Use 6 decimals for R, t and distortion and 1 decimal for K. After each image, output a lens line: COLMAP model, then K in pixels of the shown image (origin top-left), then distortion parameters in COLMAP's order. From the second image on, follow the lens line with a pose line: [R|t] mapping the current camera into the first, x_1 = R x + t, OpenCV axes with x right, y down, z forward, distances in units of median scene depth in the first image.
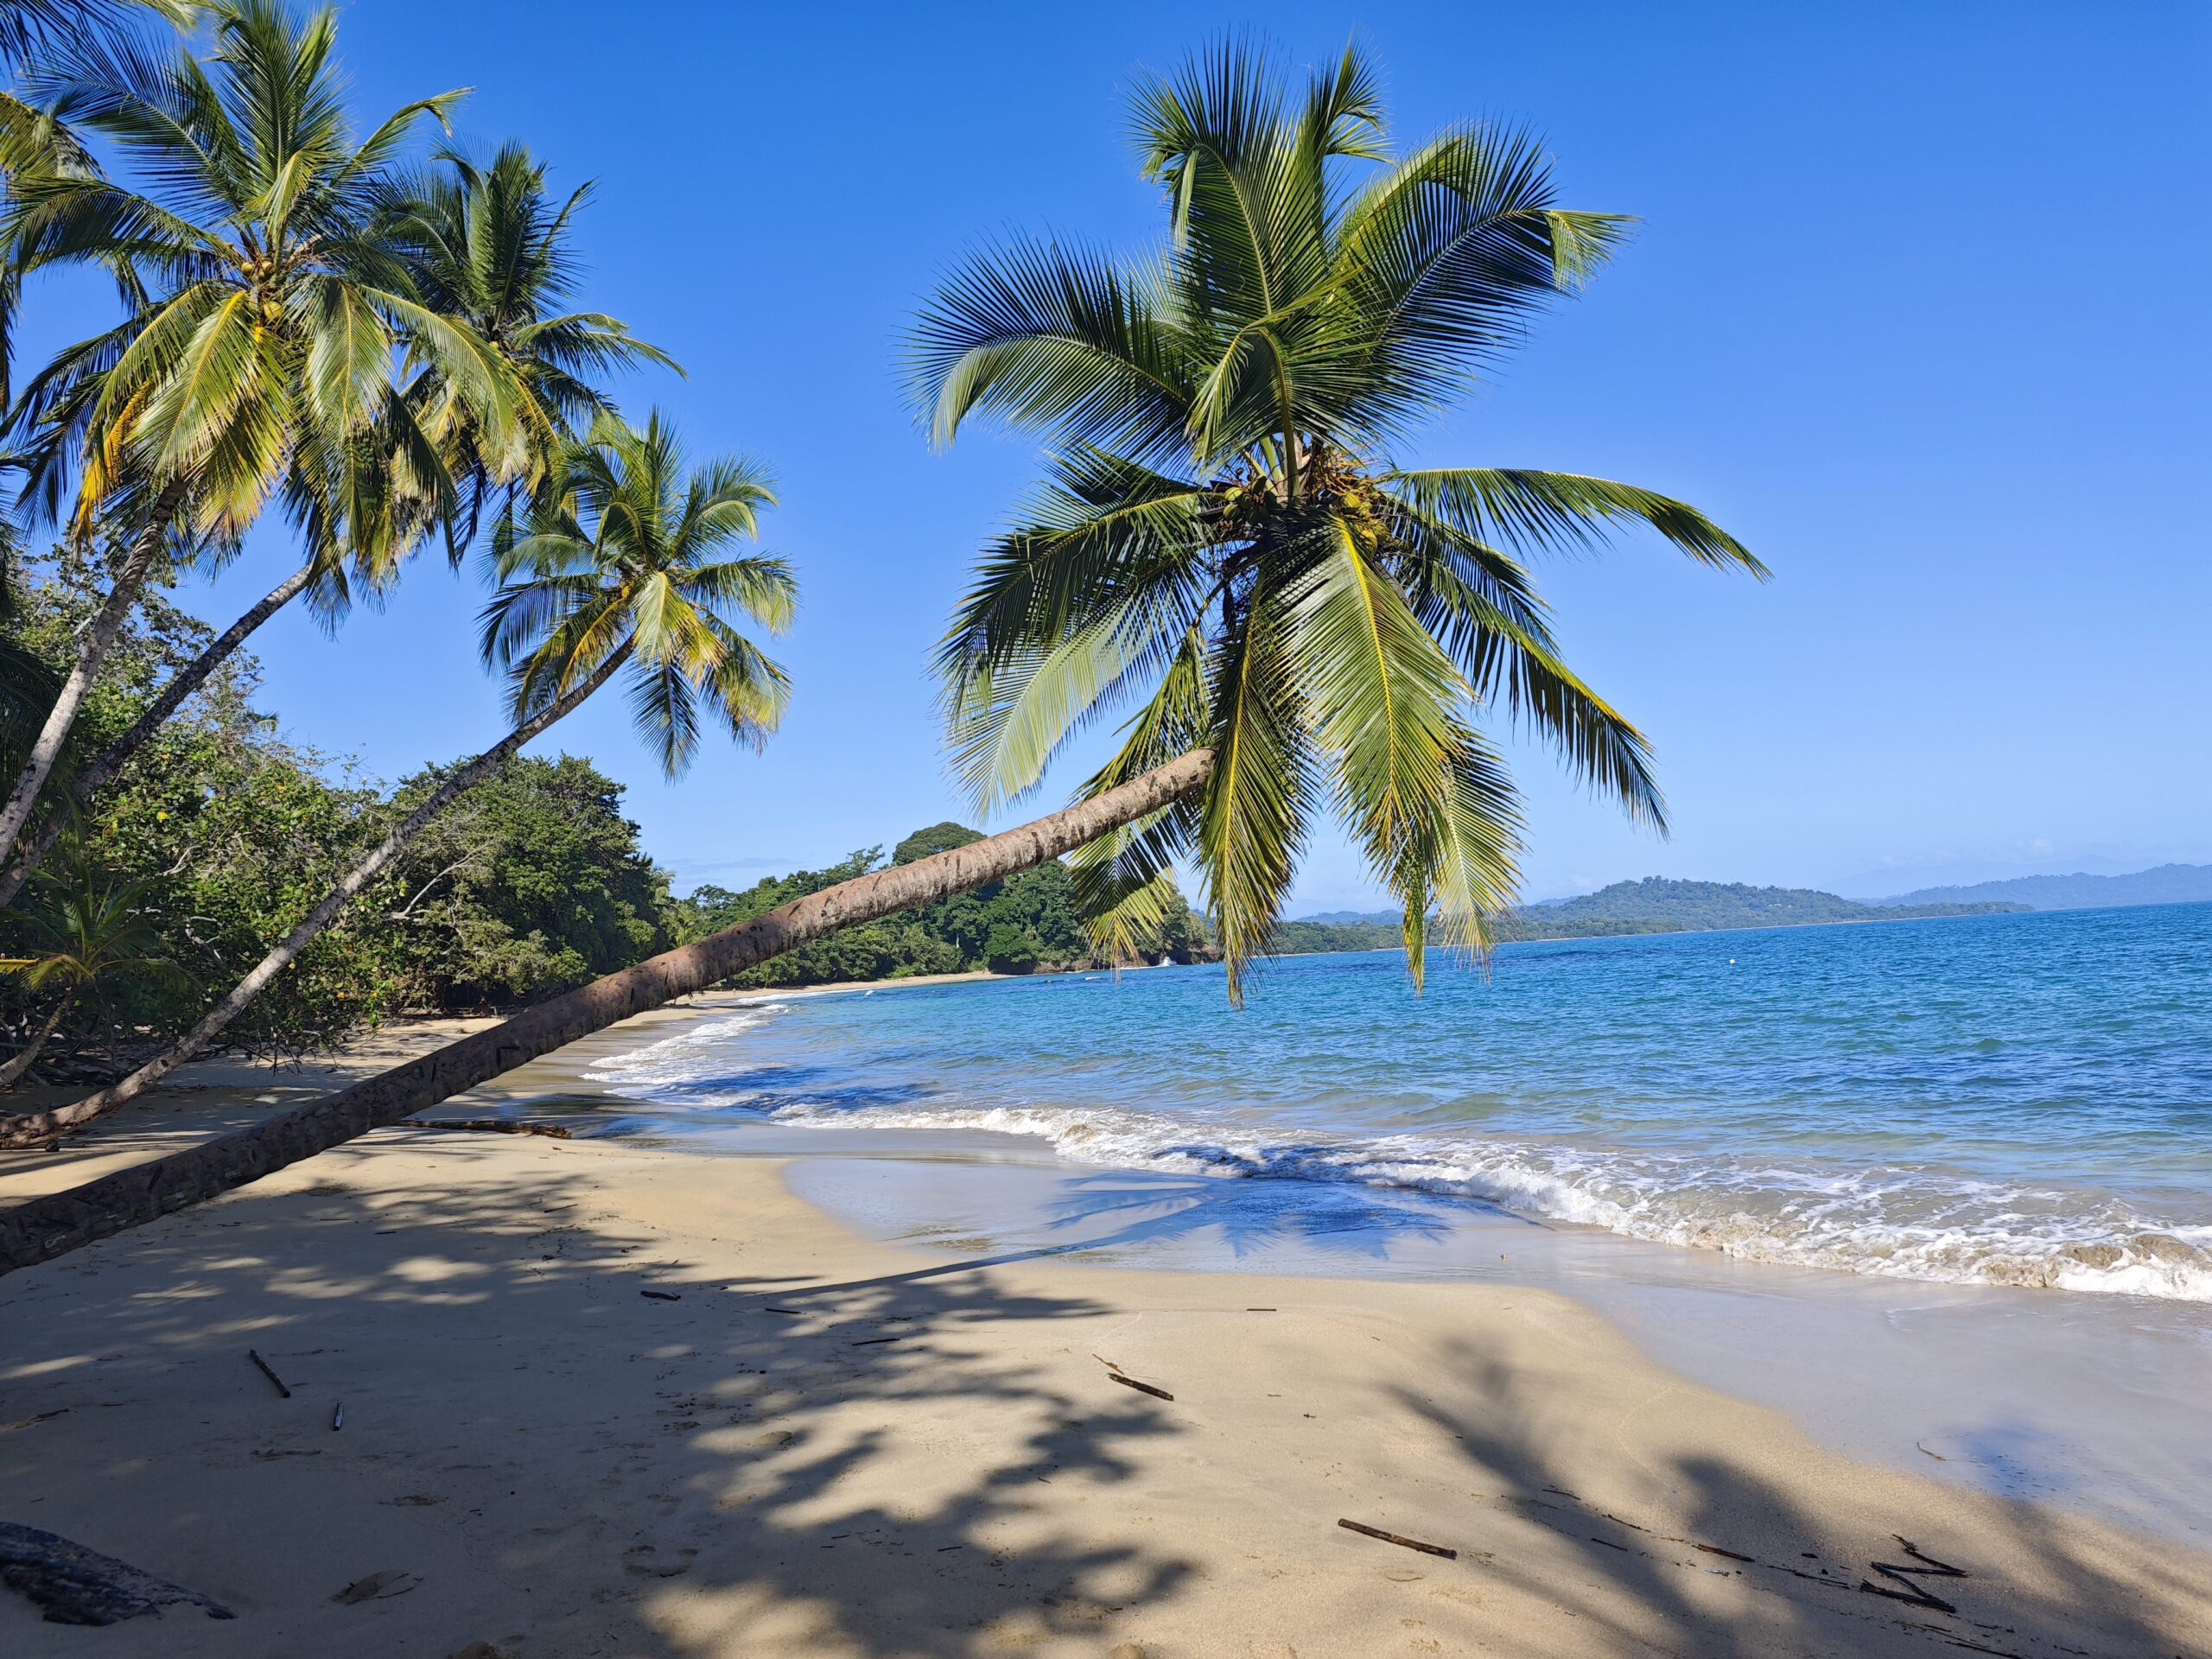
lens RADIAL K [[1561.9, 0, 1119.9], [0, 1561.9, 833.0], [0, 0, 1]] dist [0.061381, -0.089485]
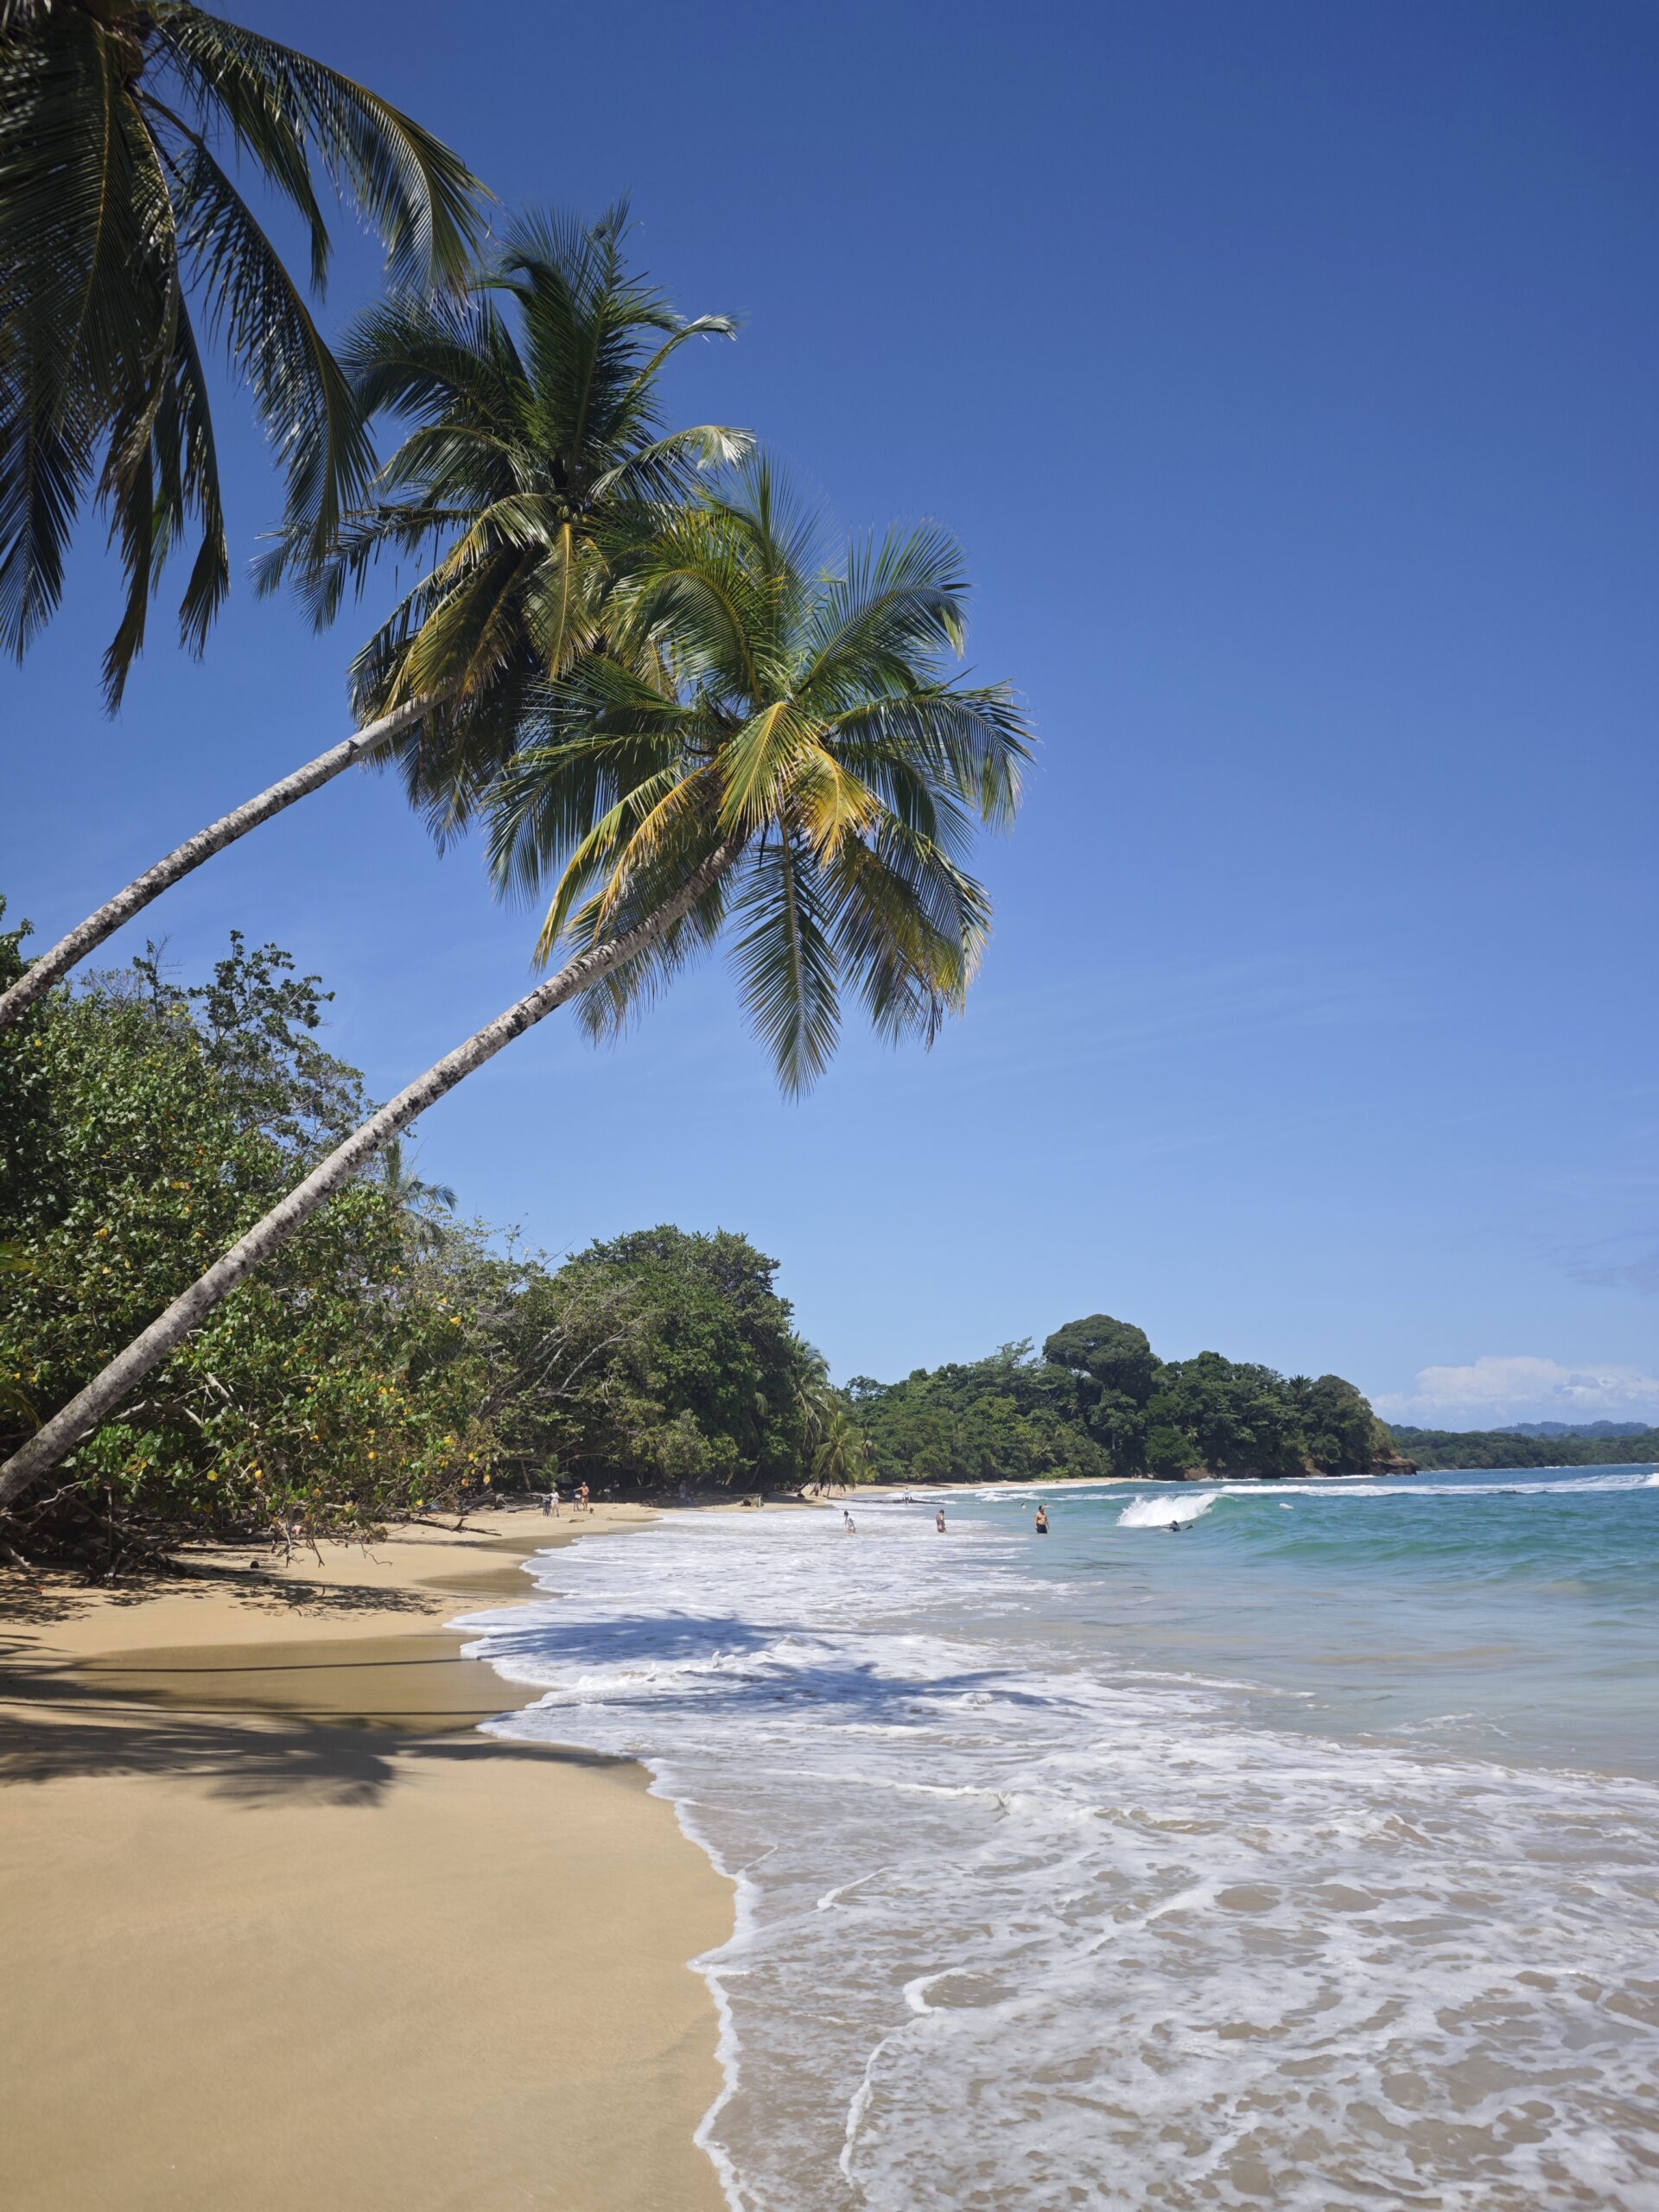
lens RADIAL K [[1561.9, 0, 812.7], [0, 1561.9, 1122.4], [0, 0, 1]] dist [0.061381, -0.089485]
pose [[0.959037, -0.031511, -0.281522, -0.127922], [-0.005723, 0.991436, -0.130470, 0.061327], [0.283222, 0.126737, 0.950643, 0.487009]]
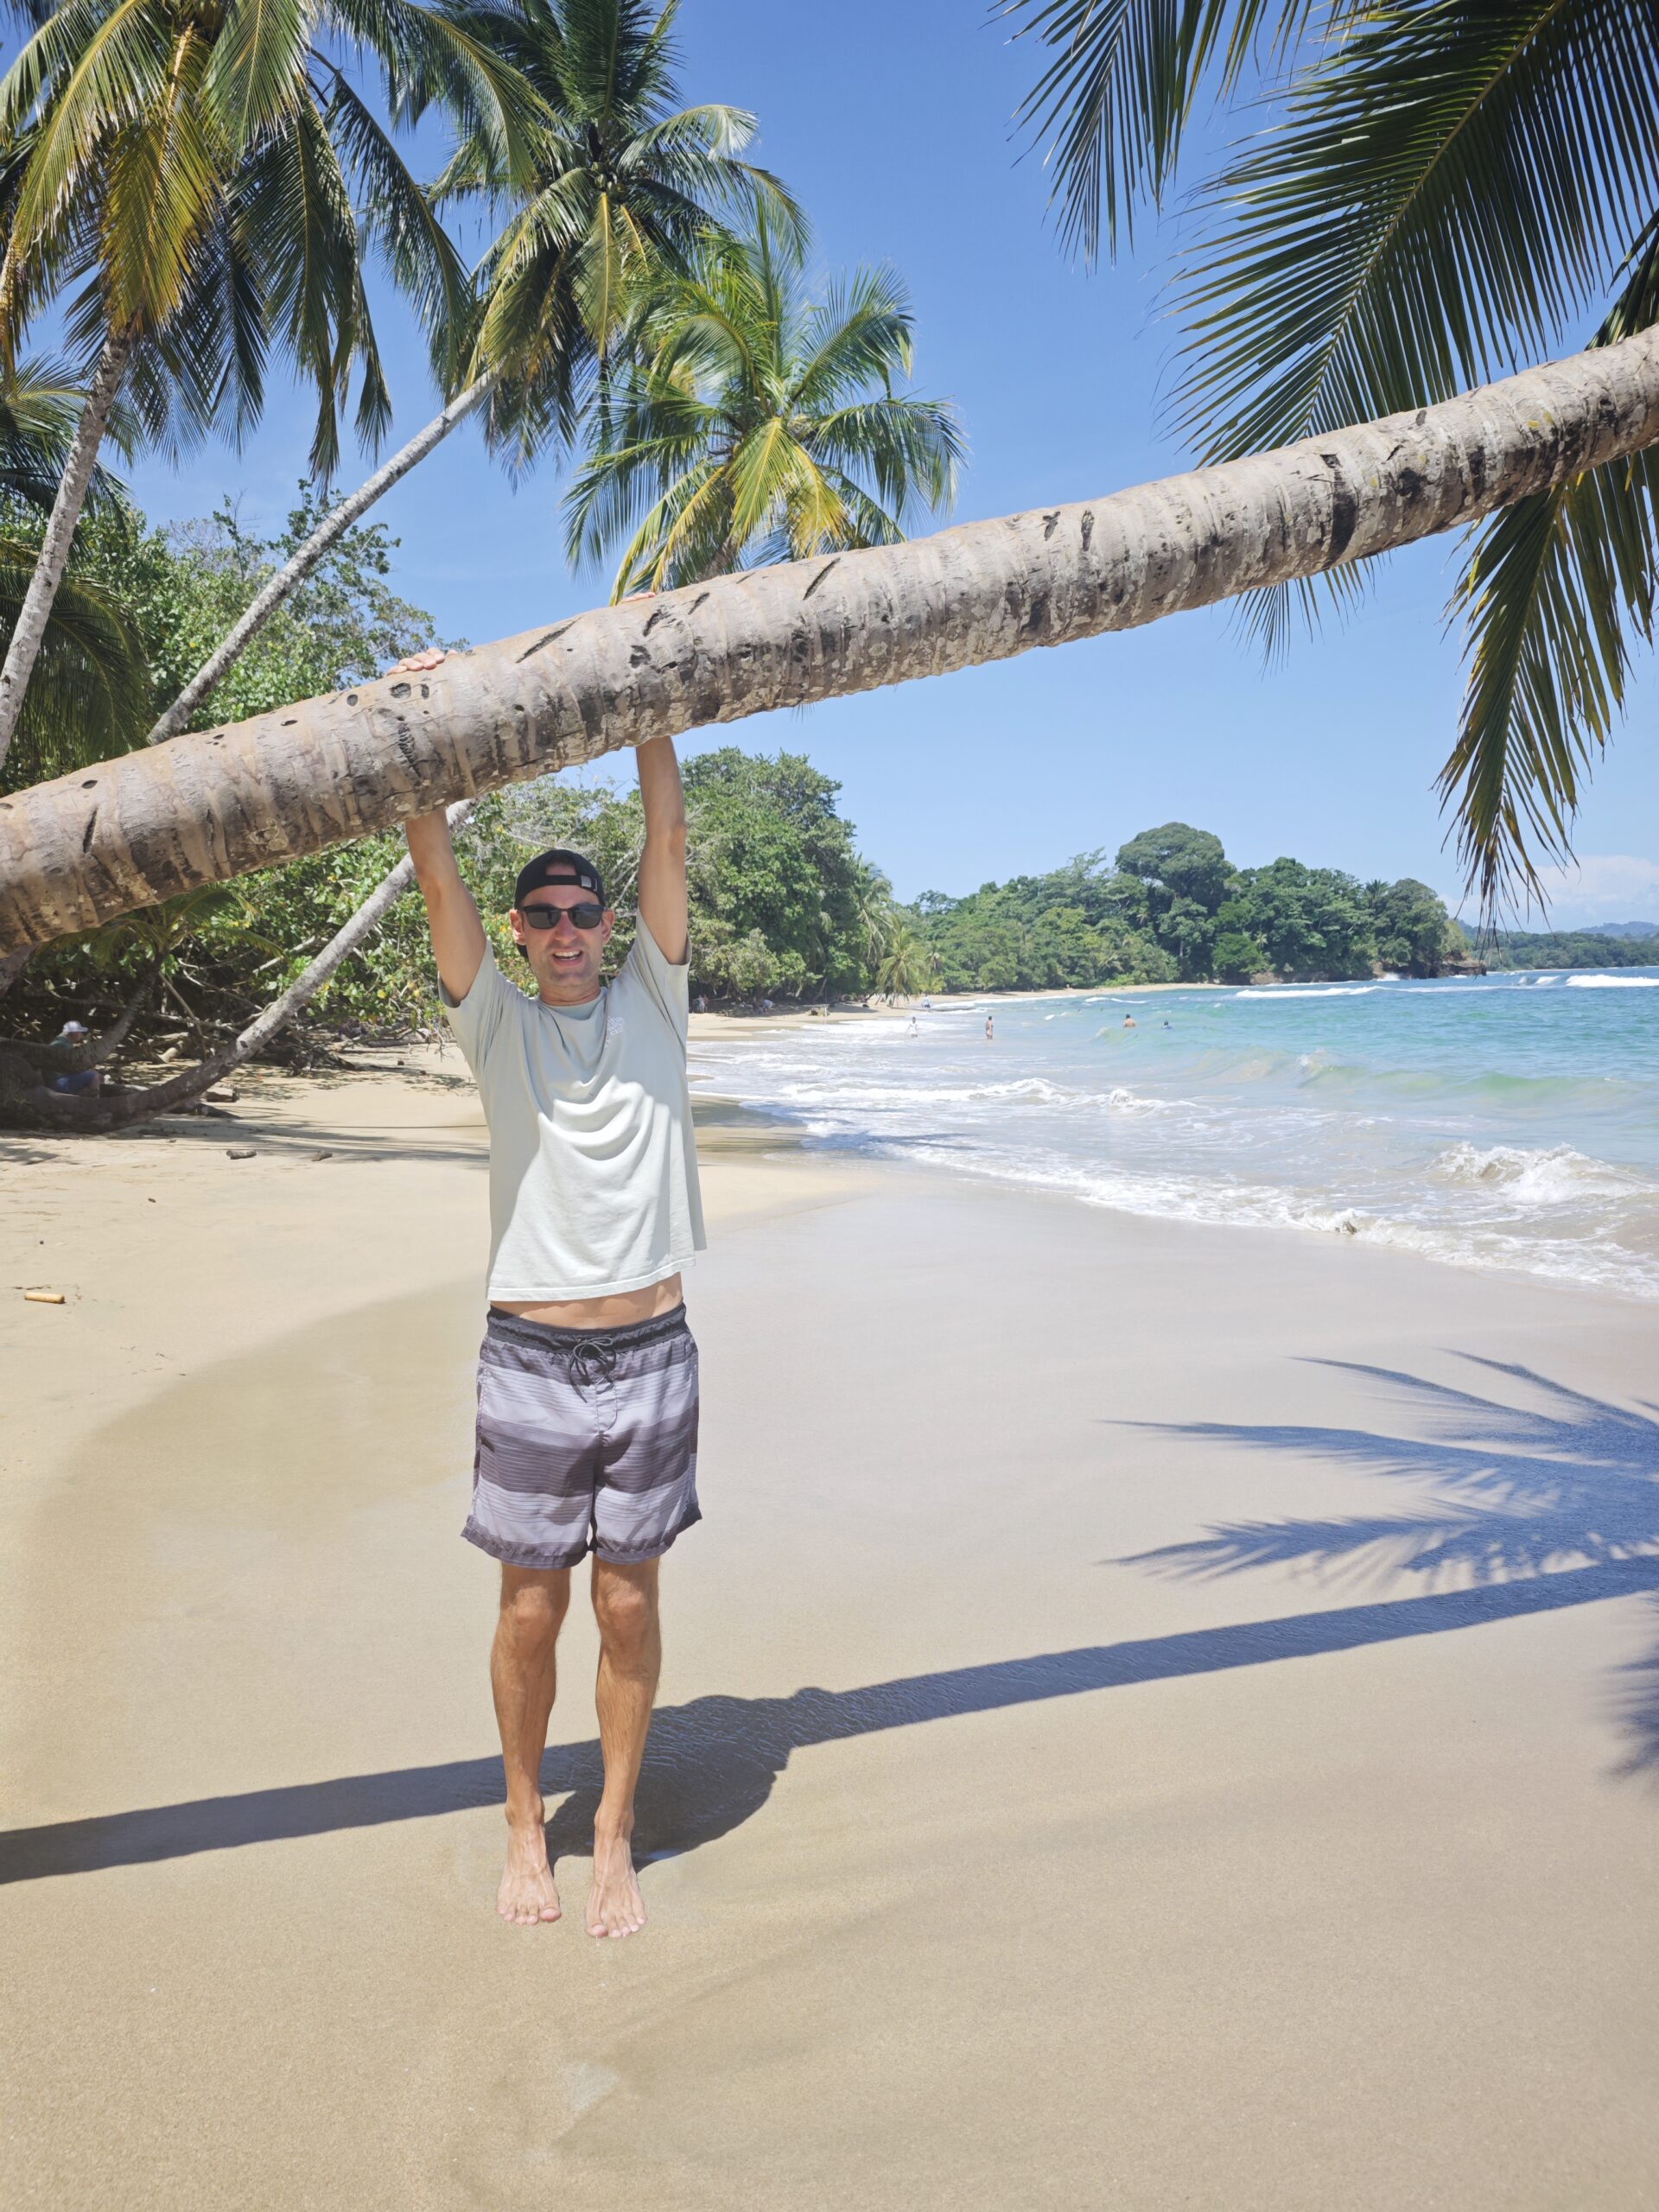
lens RADIAL K [[1561.9, 0, 799.3], [0, 1561.9, 1142.0], [0, 0, 1]] dist [0.061381, -0.089485]
pose [[0.942403, 0.054086, -0.330078, -0.016948], [0.009728, 0.981991, 0.188679, 0.032845], [0.334338, -0.181023, 0.924905, 0.249710]]
